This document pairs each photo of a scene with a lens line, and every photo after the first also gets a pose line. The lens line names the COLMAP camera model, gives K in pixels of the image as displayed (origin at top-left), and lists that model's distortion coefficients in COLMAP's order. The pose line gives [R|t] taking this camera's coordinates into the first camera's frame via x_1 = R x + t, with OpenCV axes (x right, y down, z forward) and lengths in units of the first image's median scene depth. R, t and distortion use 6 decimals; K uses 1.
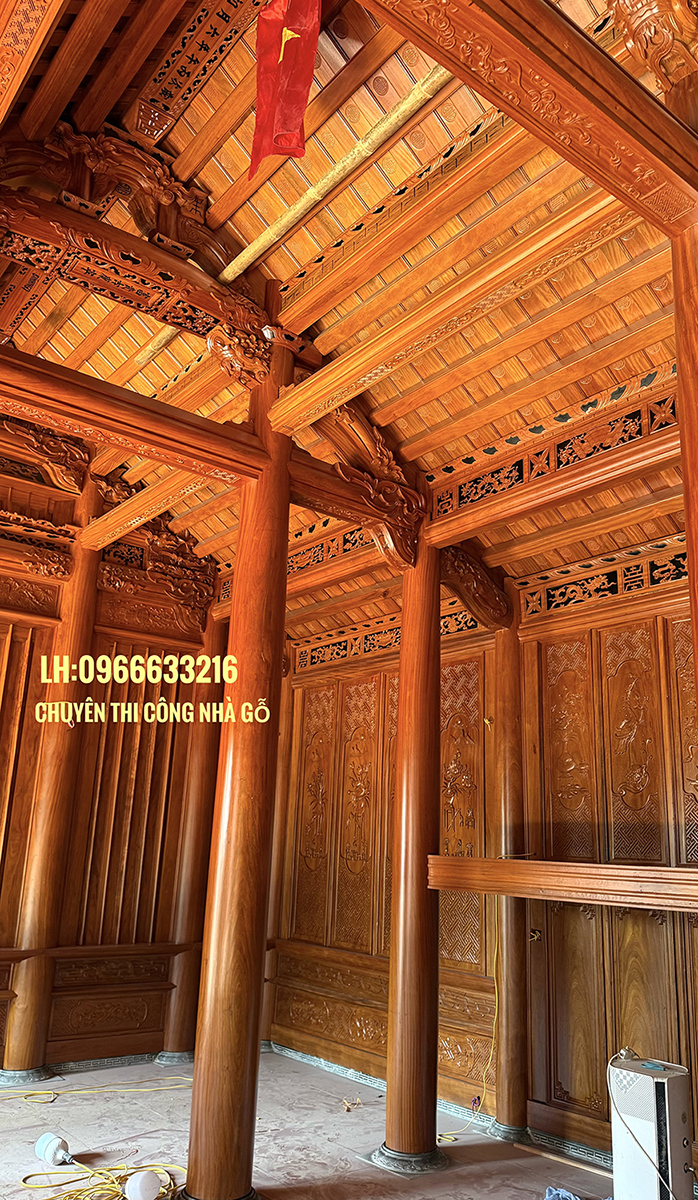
lens RADIAL K [[876.2, 0, 352.3], [0, 876.2, 617.8], [0, 0, 1]] dist [0.060820, -0.082847]
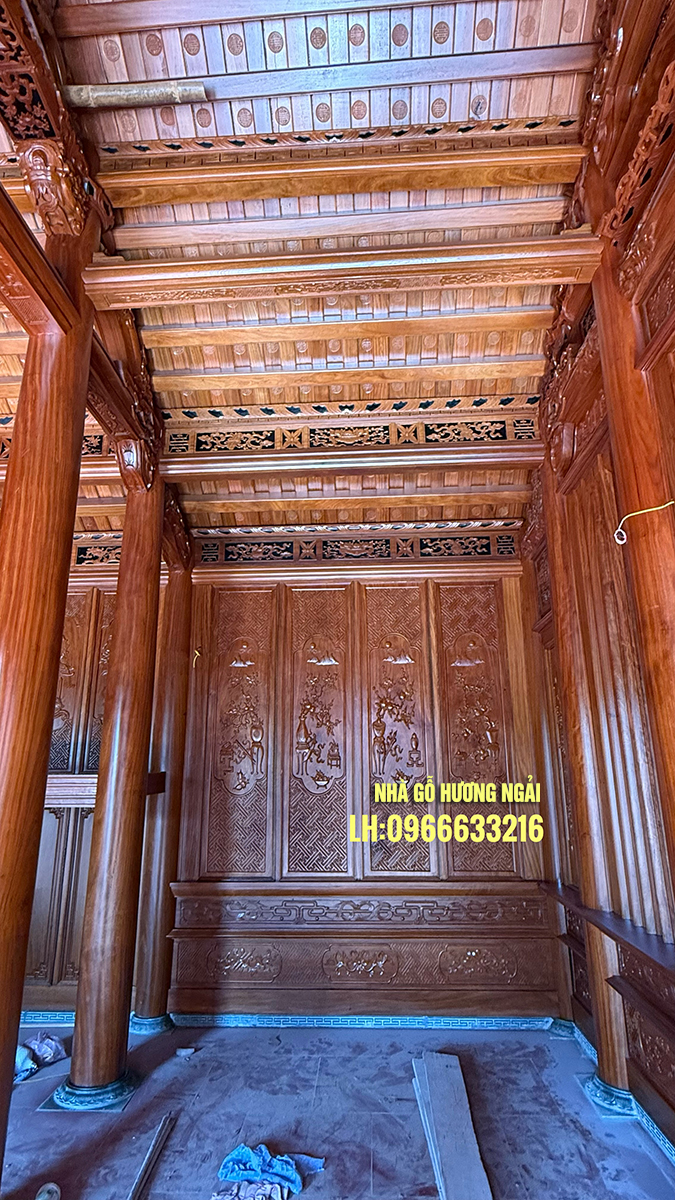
lens RADIAL K [[605.7, 0, 338.2], [0, 605.7, 598.0], [0, 0, 1]] dist [-0.001840, -0.001120]
pose [[0.659712, 0.162172, 0.733813, -0.334608], [-0.158369, 0.984512, -0.075199, 0.096079], [-0.734643, -0.066603, 0.675177, 0.406654]]
